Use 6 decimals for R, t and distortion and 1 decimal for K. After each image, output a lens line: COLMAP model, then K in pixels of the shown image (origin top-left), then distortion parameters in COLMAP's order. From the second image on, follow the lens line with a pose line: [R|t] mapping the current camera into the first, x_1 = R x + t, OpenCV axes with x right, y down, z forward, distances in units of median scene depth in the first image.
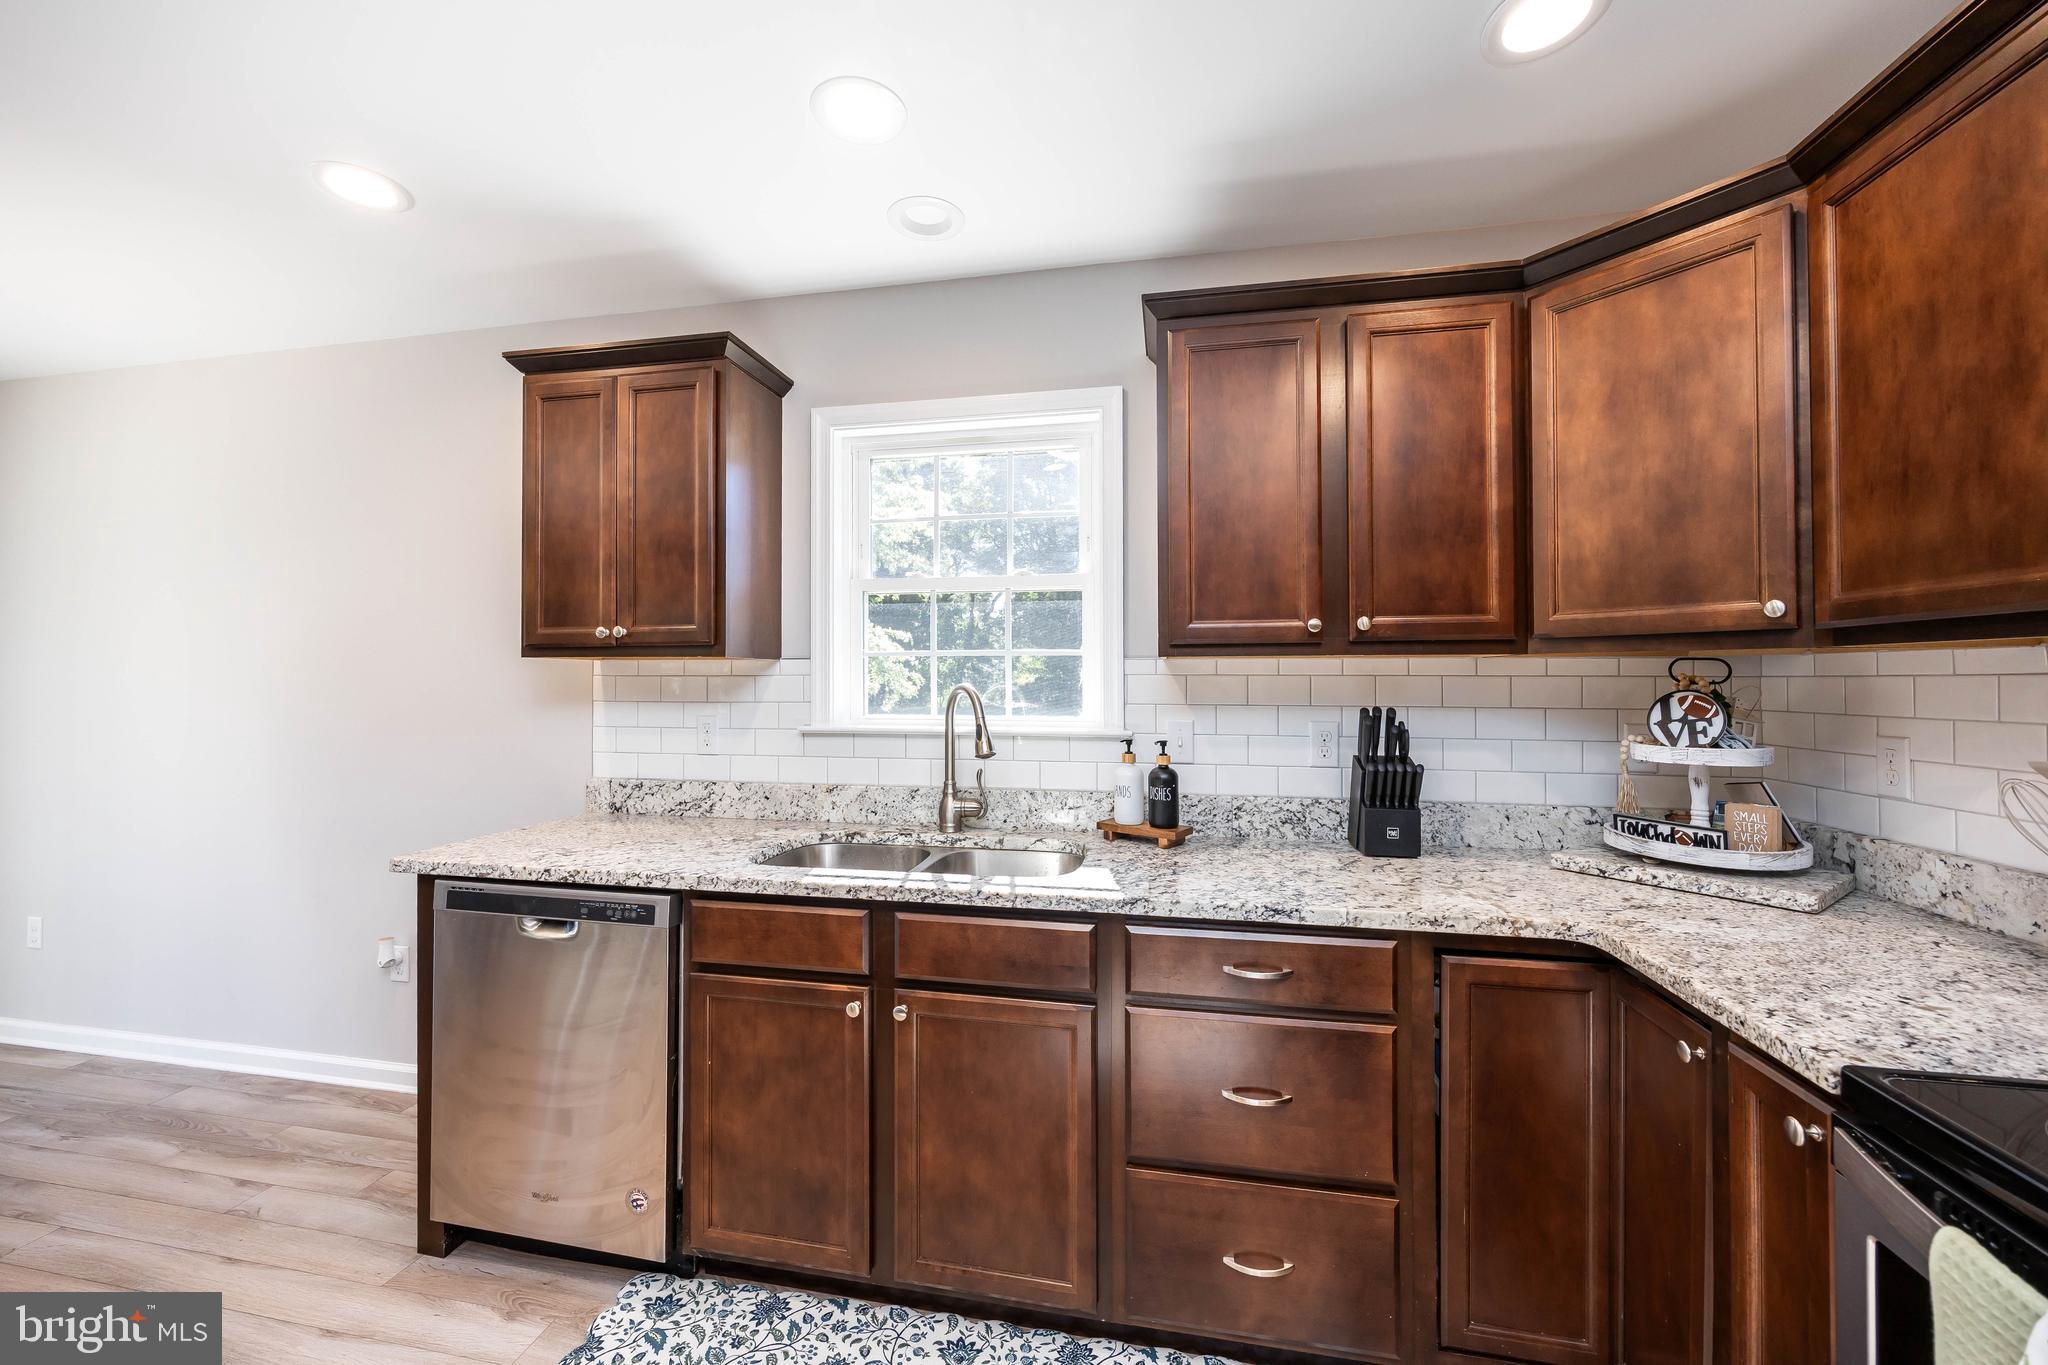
lens RADIAL K [[793.8, 0, 1024.4], [0, 793.8, 665.6], [0, 0, 1]] dist [-0.003571, -0.000255]
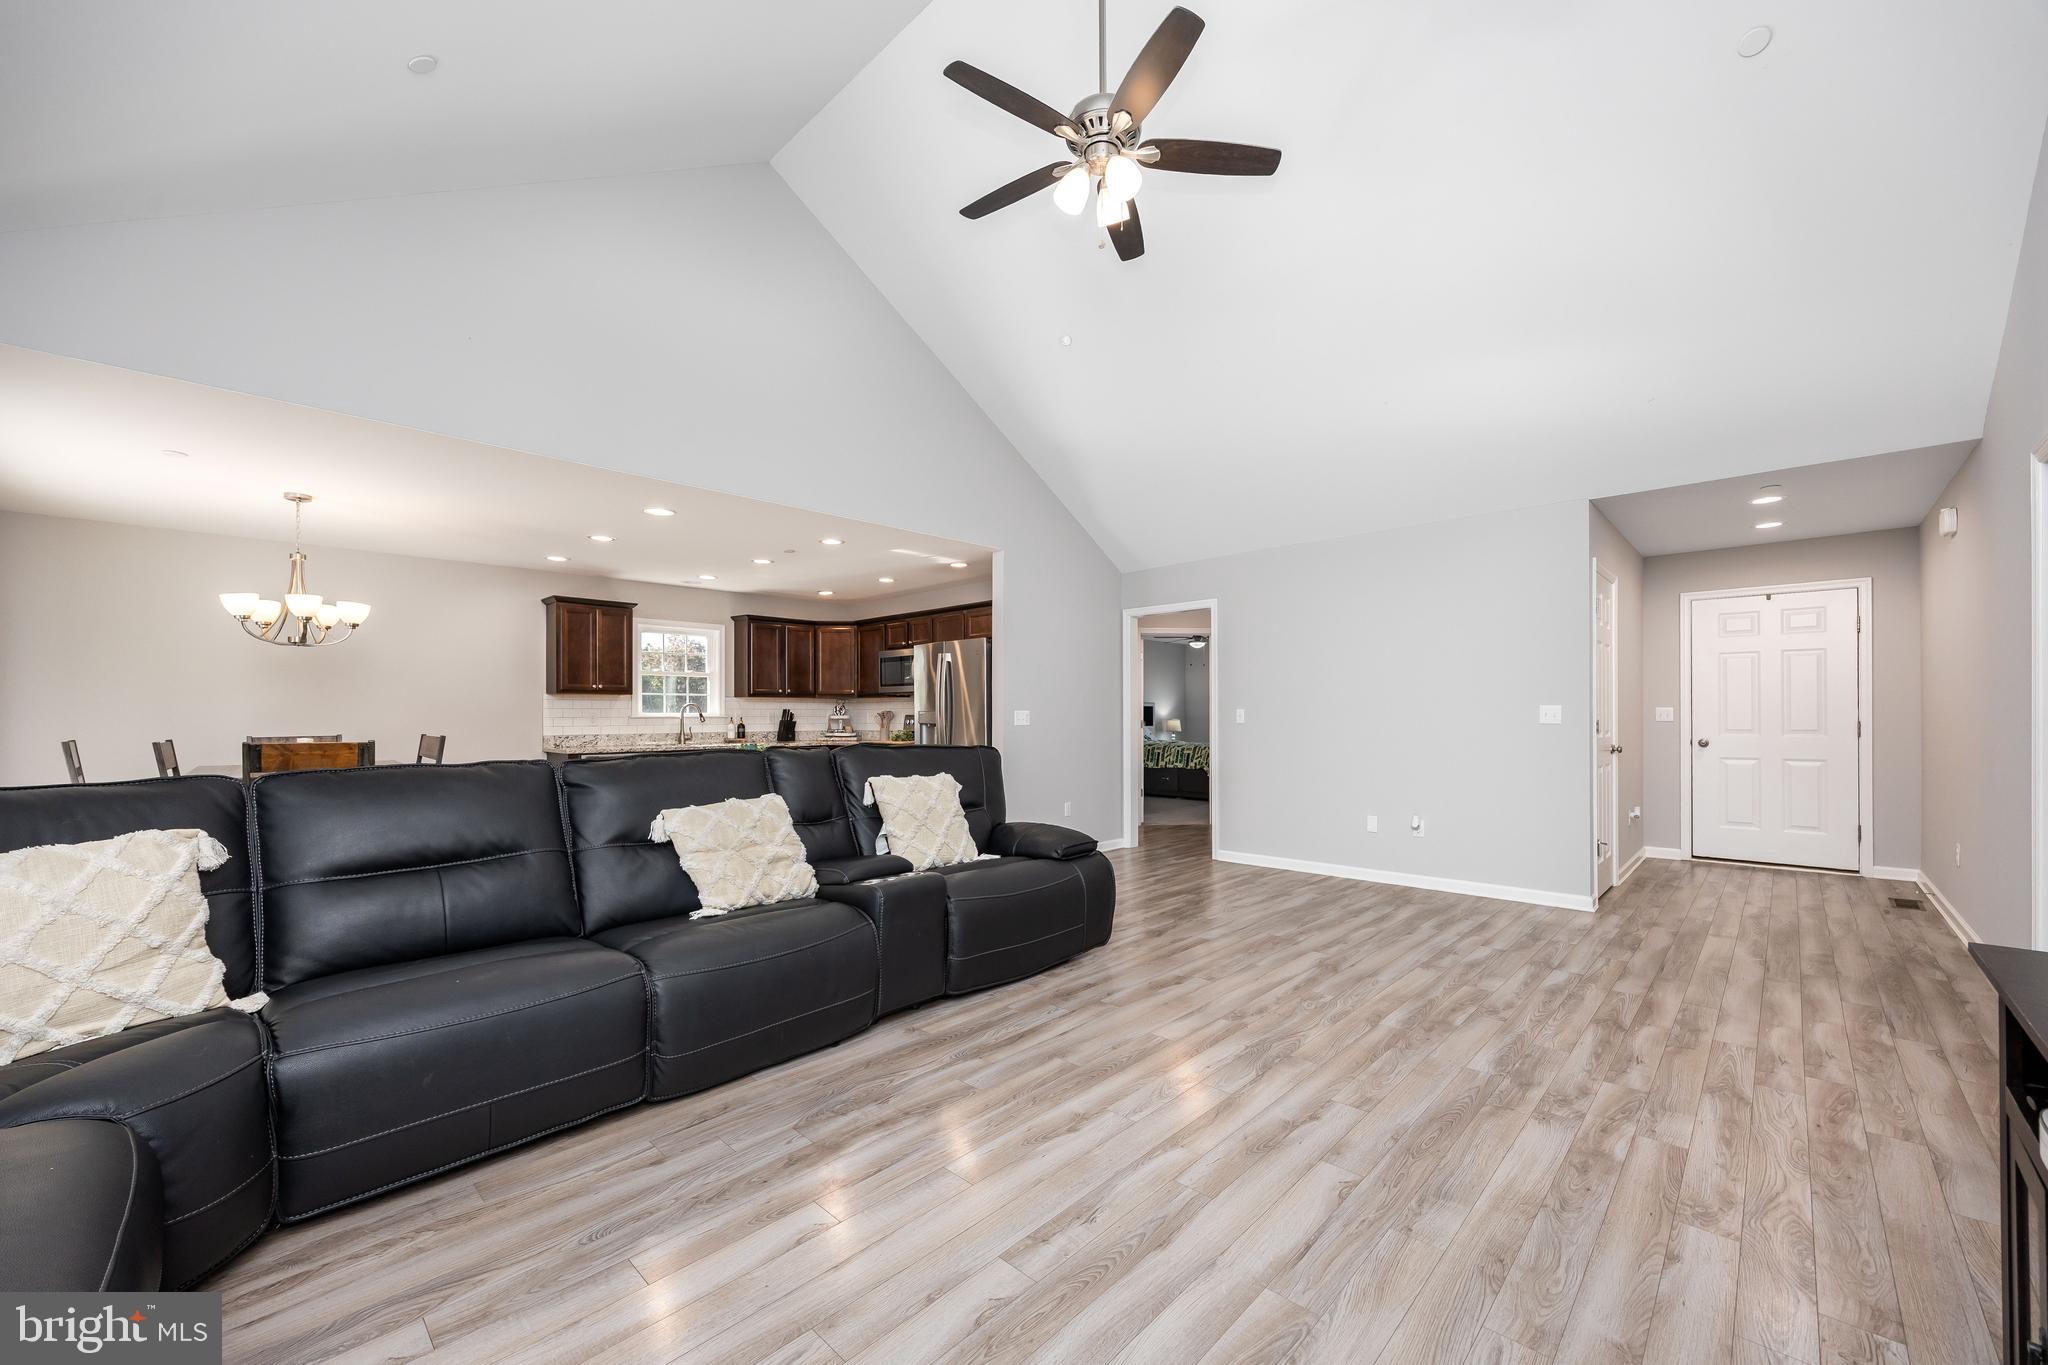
lens RADIAL K [[793.8, 0, 1059.7], [0, 793.8, 711.8], [0, 0, 1]] dist [-0.003571, -0.000255]
pose [[0.503392, 0.001650, 0.864056, -2.917952], [-0.009157, 0.999952, 0.003425, 0.040932], [-0.864009, -0.009636, 0.503384, -2.858255]]
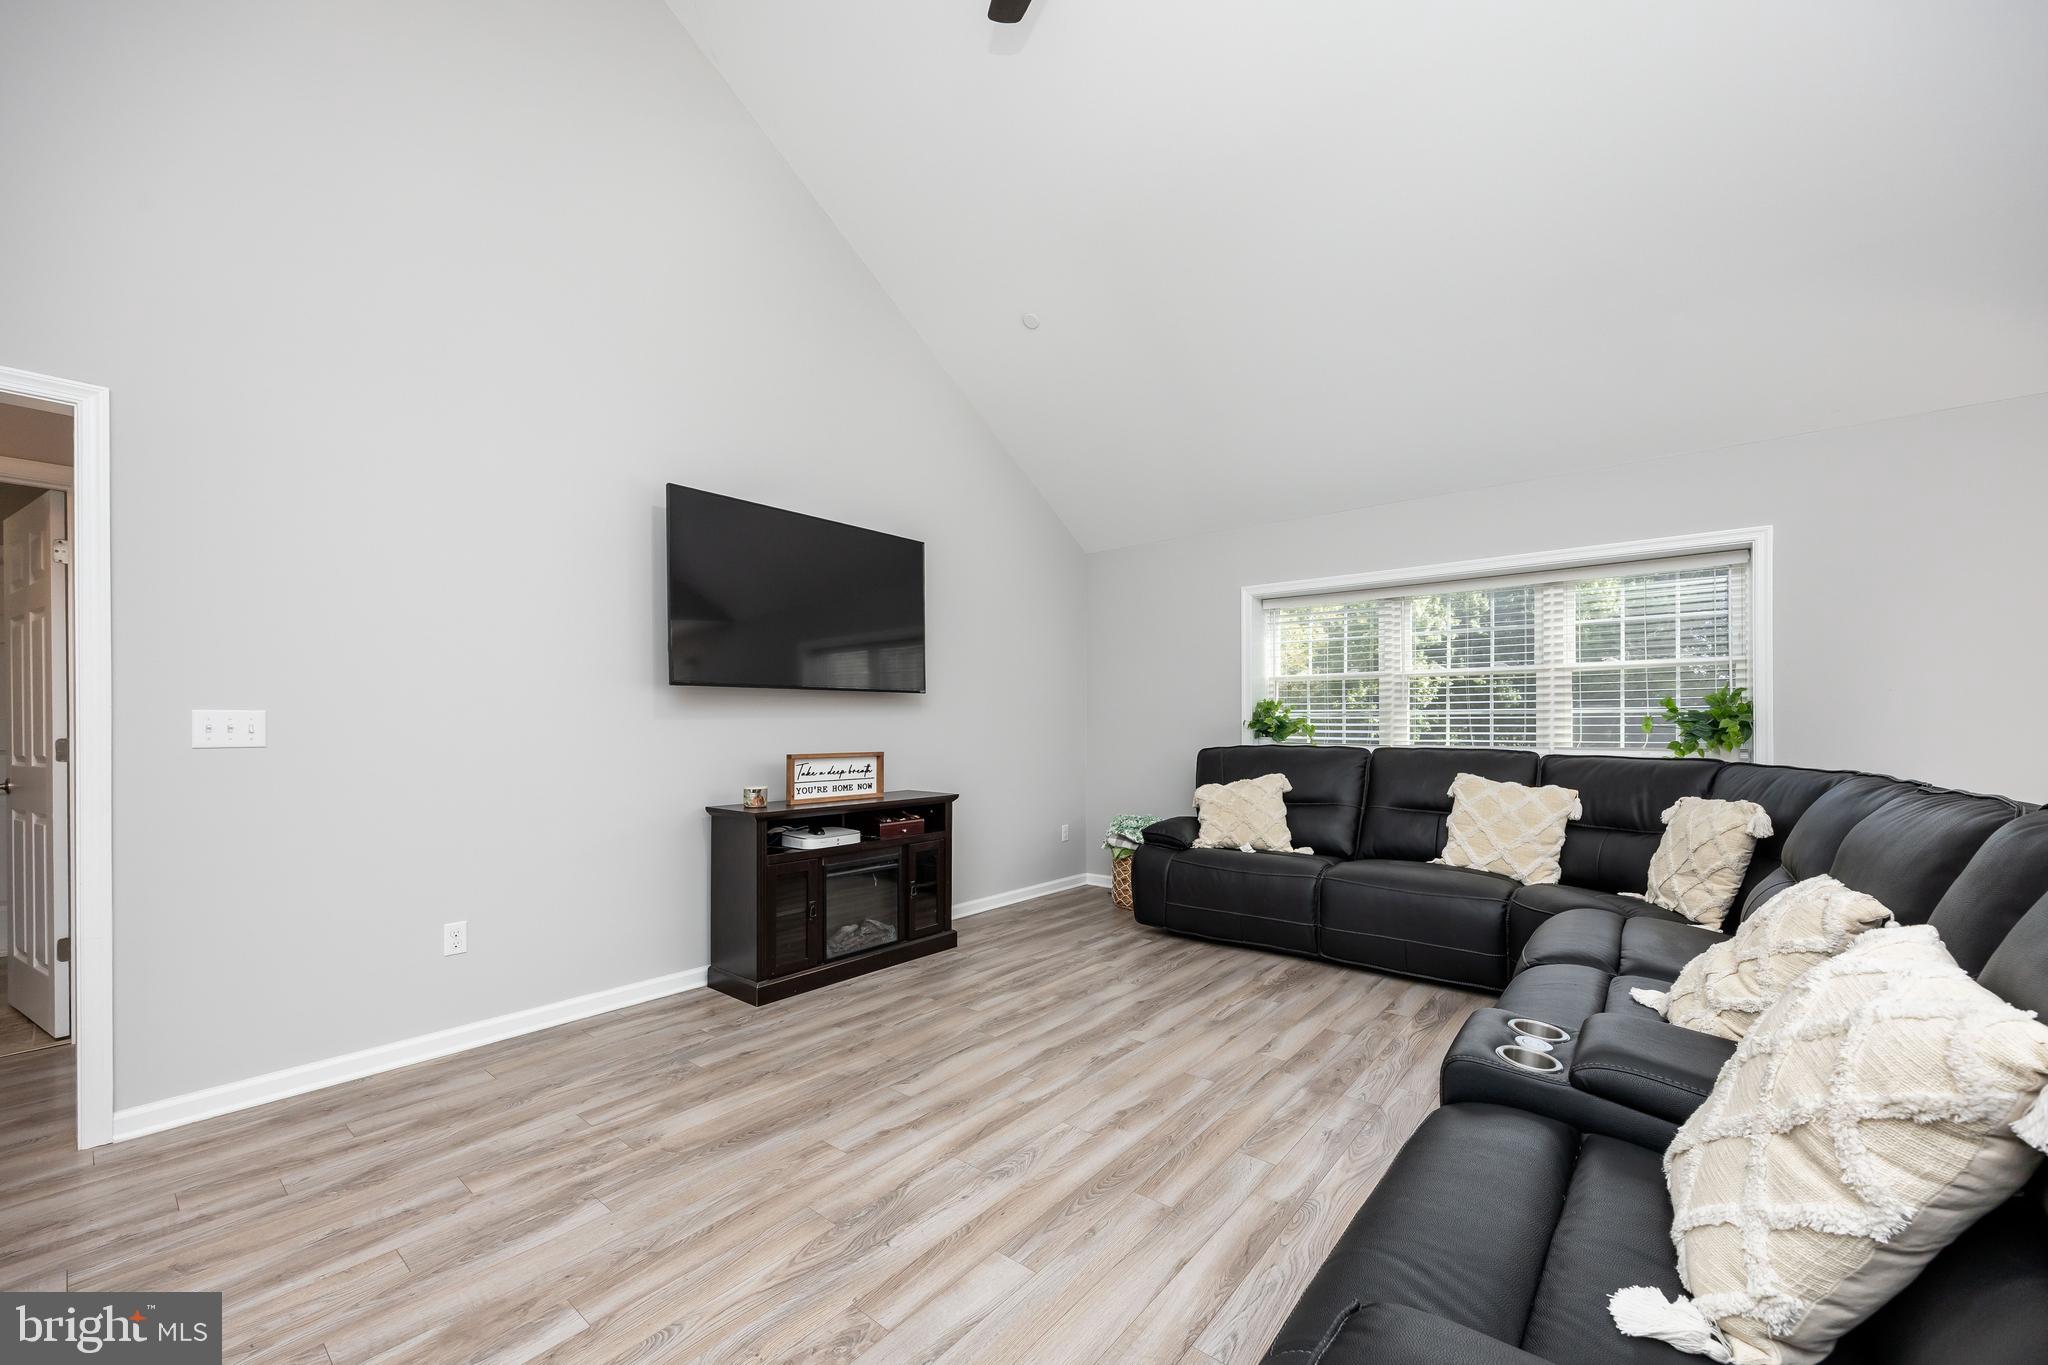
lens RADIAL K [[793.8, 0, 1037.9], [0, 793.8, 723.0], [0, 0, 1]] dist [-0.003571, -0.000255]
pose [[-0.460655, -0.001830, -0.887577, -0.375273], [0.016613, 0.999805, -0.010684, 0.058889], [0.887424, -0.019667, -0.460535, -1.656617]]
